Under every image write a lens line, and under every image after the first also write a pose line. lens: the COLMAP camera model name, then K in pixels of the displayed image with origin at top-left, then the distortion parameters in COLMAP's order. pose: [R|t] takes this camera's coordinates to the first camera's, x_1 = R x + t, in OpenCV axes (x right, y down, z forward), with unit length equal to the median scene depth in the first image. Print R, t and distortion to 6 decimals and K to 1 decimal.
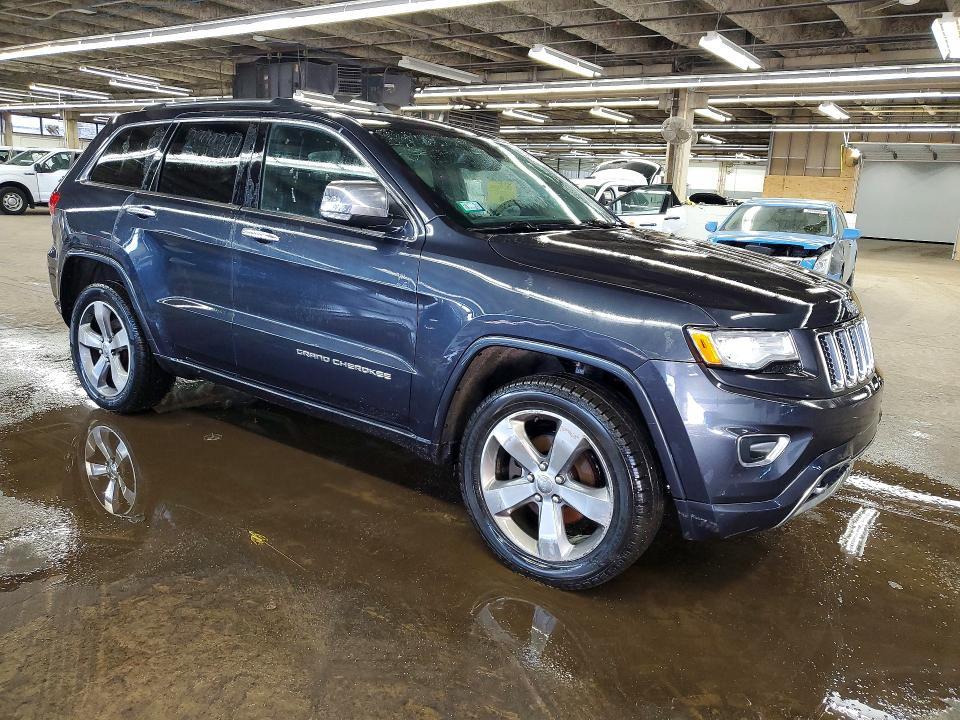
lens RADIAL K [[744.4, 0, 500.2], [0, 744.4, 362.7], [0, 0, 1]] dist [0.011599, 0.002406]
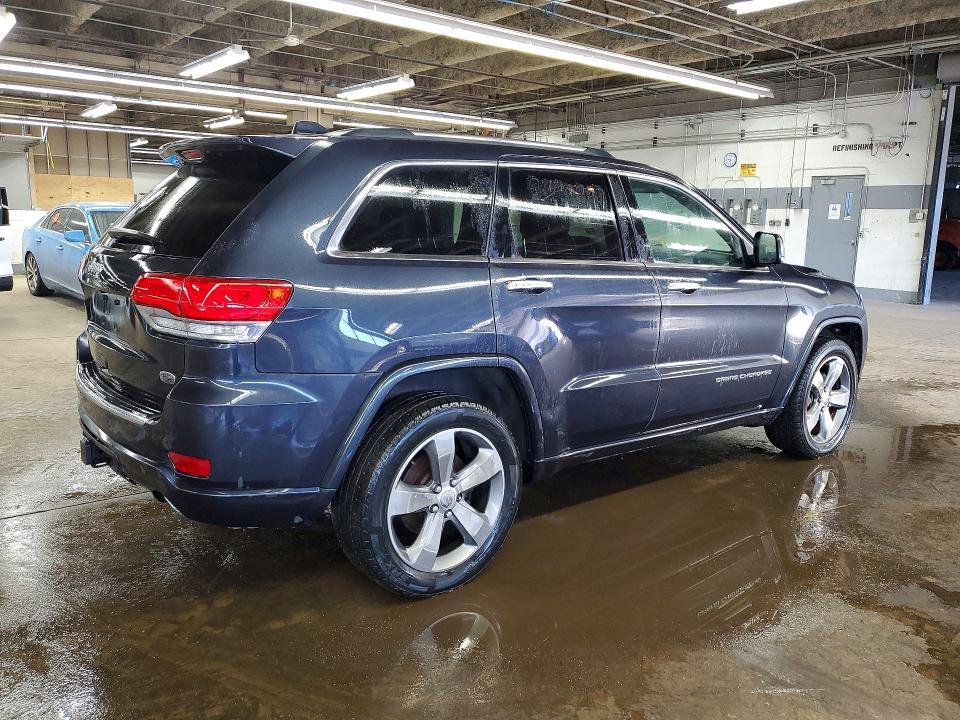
lens RADIAL K [[767.8, 0, 439.1], [0, 767.8, 355.3], [0, 0, 1]] dist [0.004818, 0.002378]
pose [[0.294437, -0.218465, 0.930365, -1.303131], [0.204743, 0.965337, 0.161881, -0.290023], [-0.933481, 0.142822, 0.328960, 0.874534]]
